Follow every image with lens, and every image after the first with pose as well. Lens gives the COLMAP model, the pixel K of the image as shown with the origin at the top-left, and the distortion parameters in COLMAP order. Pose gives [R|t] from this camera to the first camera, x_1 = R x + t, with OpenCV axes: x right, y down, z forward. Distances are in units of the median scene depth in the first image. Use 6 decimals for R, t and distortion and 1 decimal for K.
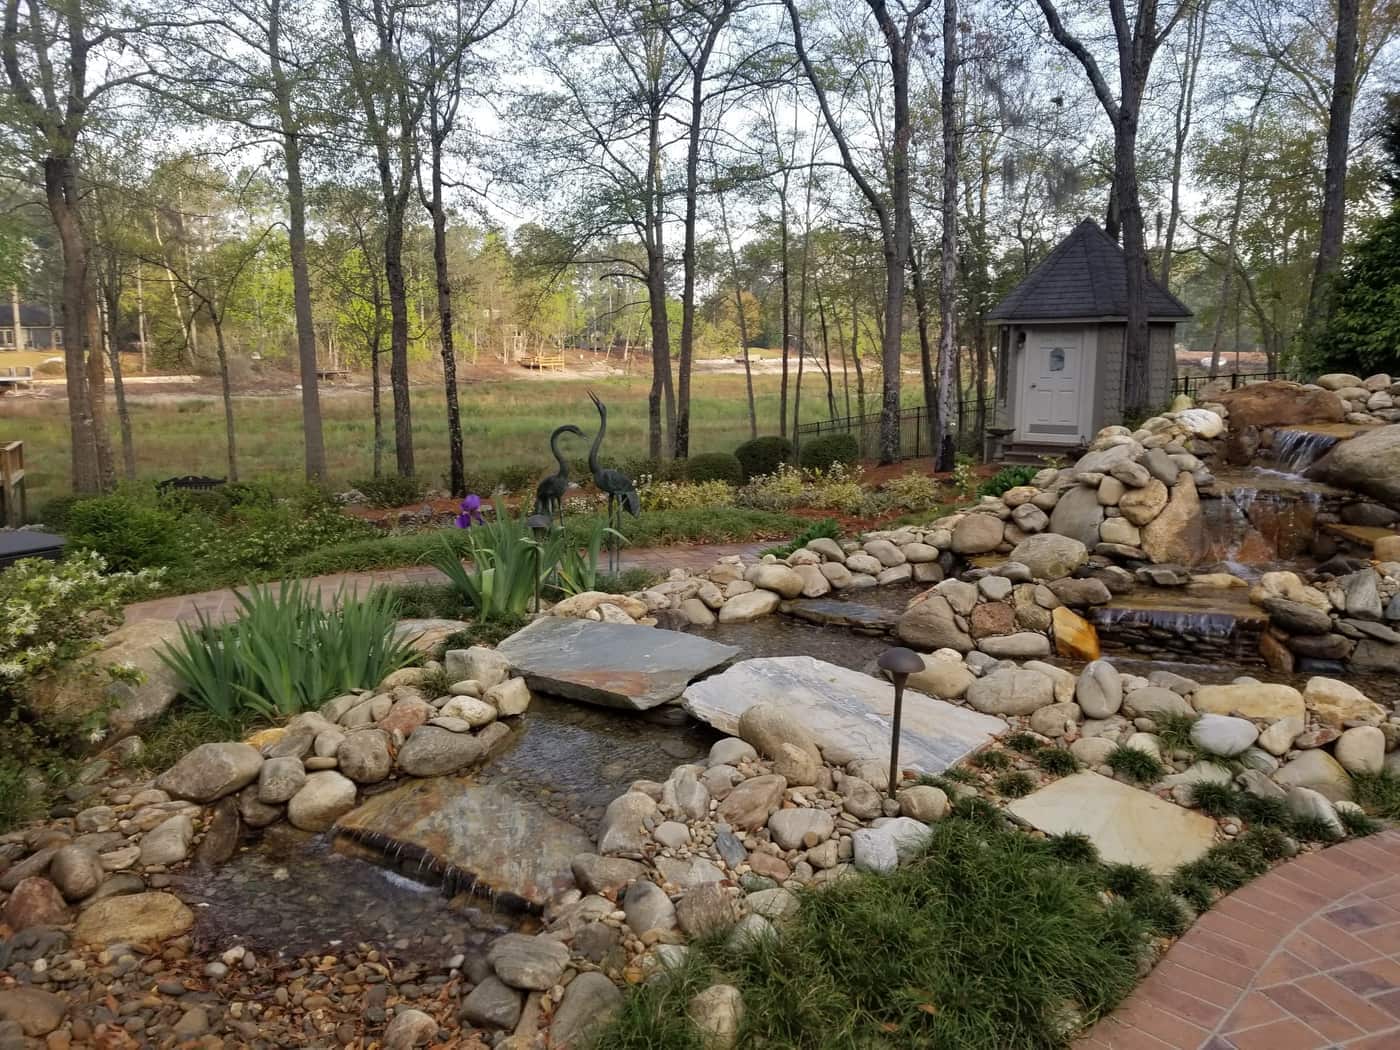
lens RADIAL K [[1107.3, 0, 714.6], [0, 1107.3, 510.4], [0, 0, 1]] dist [0.074230, -0.111775]
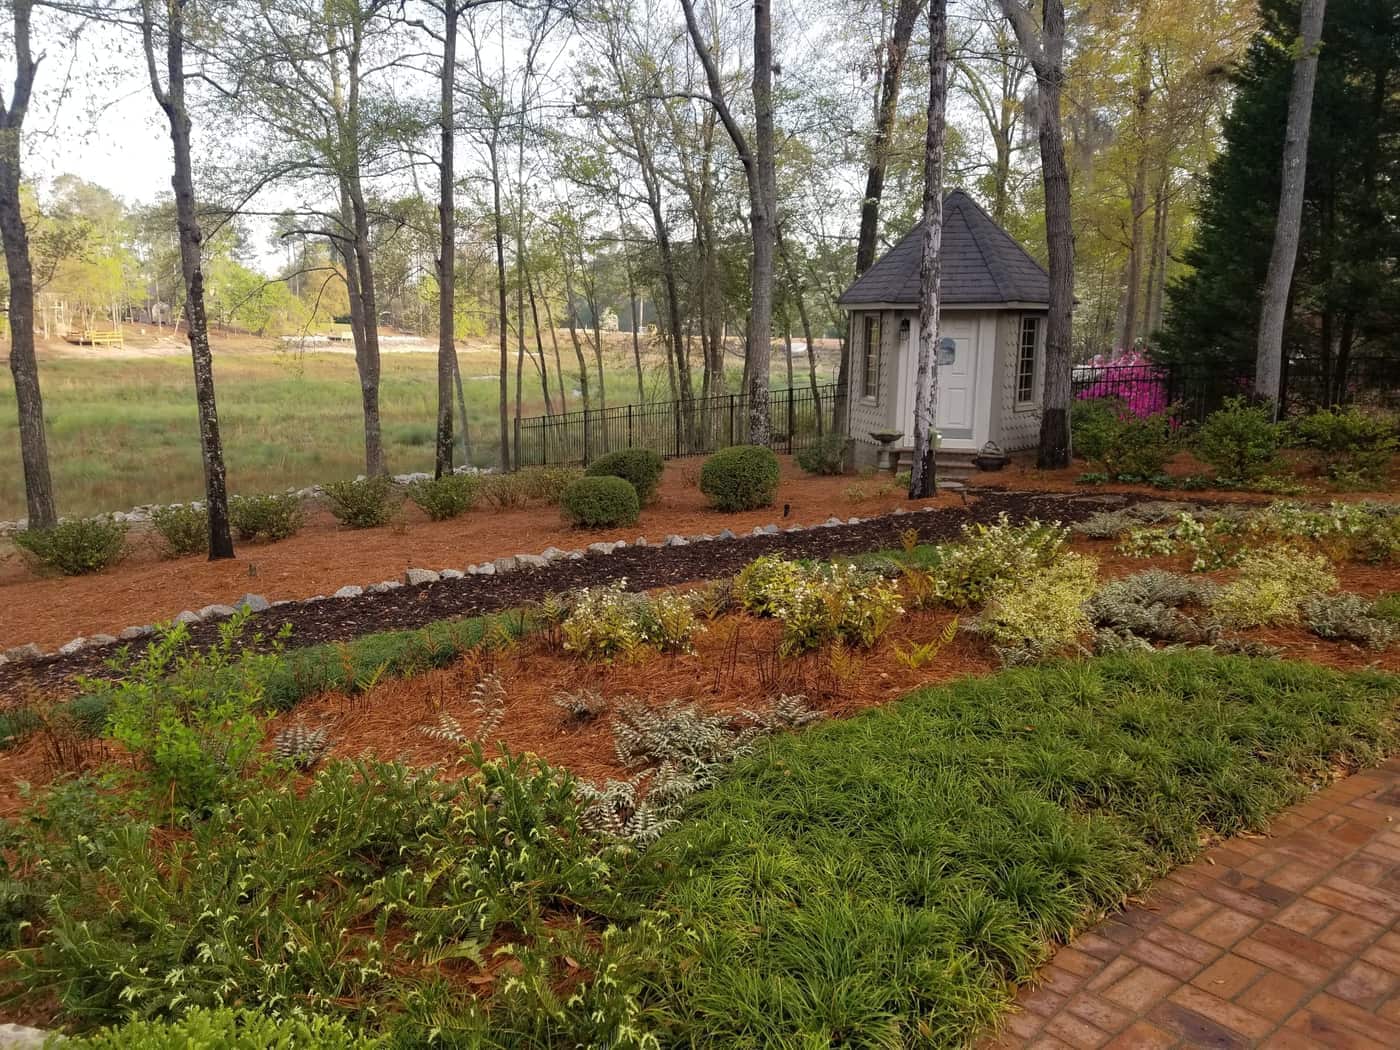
lens RADIAL K [[1107.3, 0, 688.7], [0, 1107.3, 527.4], [0, 0, 1]] dist [0.074230, -0.111775]
pose [[0.941107, -0.045892, 0.334981, -0.170709], [0.035009, 0.998647, 0.038459, -0.039351], [-0.336292, -0.024466, 0.941440, 0.252326]]
